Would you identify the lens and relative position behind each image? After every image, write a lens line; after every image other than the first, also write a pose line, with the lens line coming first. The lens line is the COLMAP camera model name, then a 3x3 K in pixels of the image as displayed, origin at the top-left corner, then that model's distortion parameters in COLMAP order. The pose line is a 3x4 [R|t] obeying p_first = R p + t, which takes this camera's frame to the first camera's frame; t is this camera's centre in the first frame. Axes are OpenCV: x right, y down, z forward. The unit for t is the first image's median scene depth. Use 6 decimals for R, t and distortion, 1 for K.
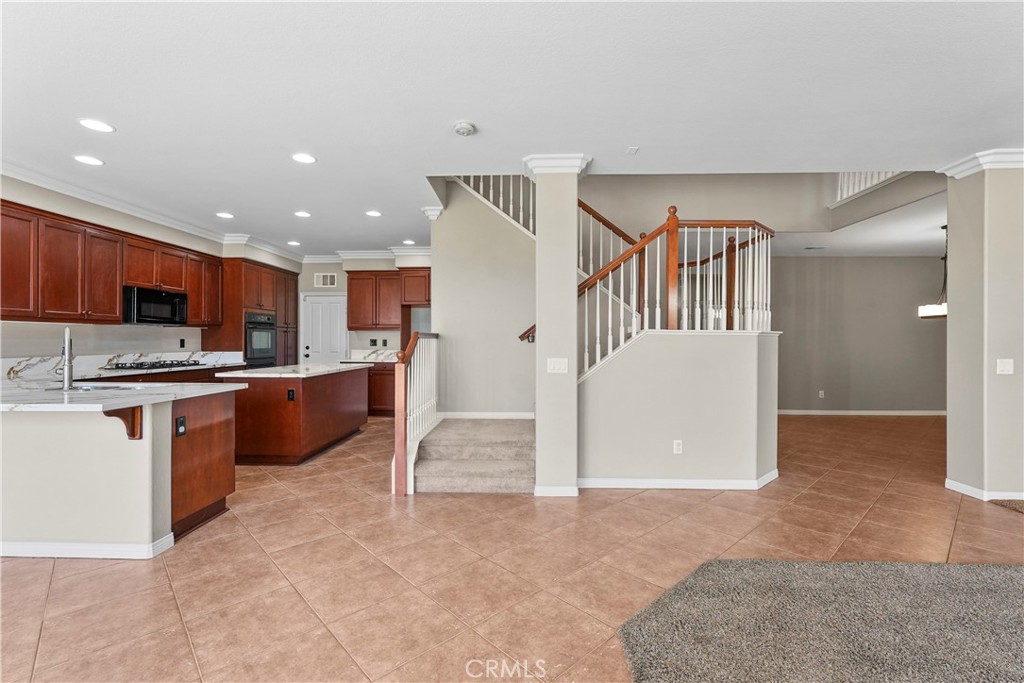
lens RADIAL K [[452.9, 0, 512.5], [0, 452.9, 340.8], [0, 0, 1]] dist [-0.005085, 0.005085]
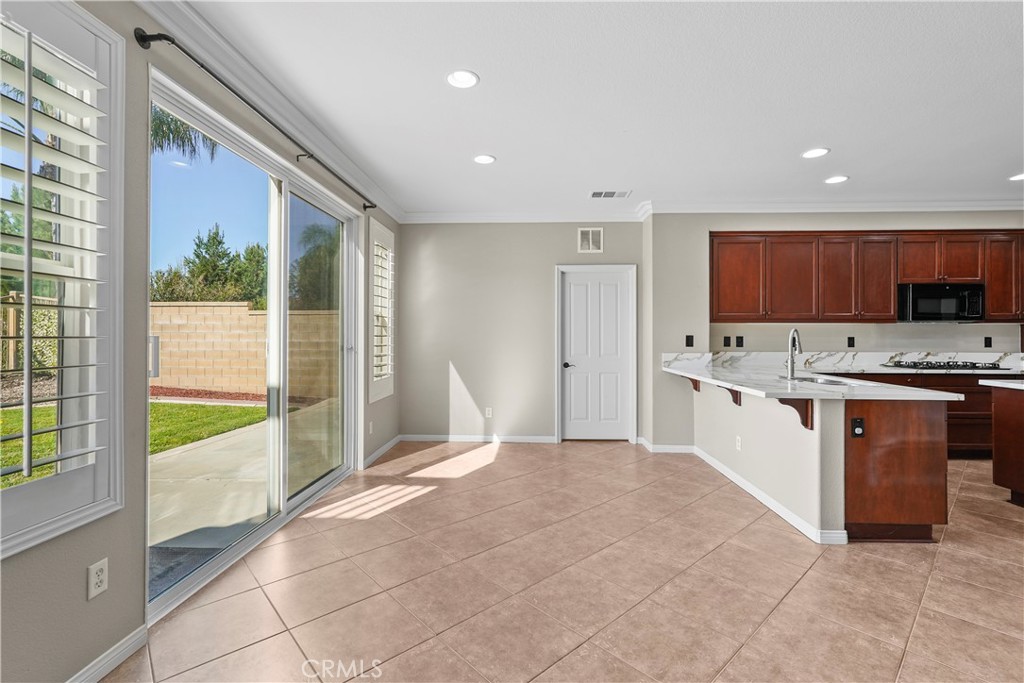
lens RADIAL K [[452.9, 0, 511.4], [0, 452.9, 332.0], [0, 0, 1]] dist [-0.005085, 0.005085]
pose [[0.002309, -0.006793, -0.999974, 0.209928], [-0.004821, 0.999965, -0.006804, -0.006647], [0.999986, 0.004837, 0.002276, 0.207077]]
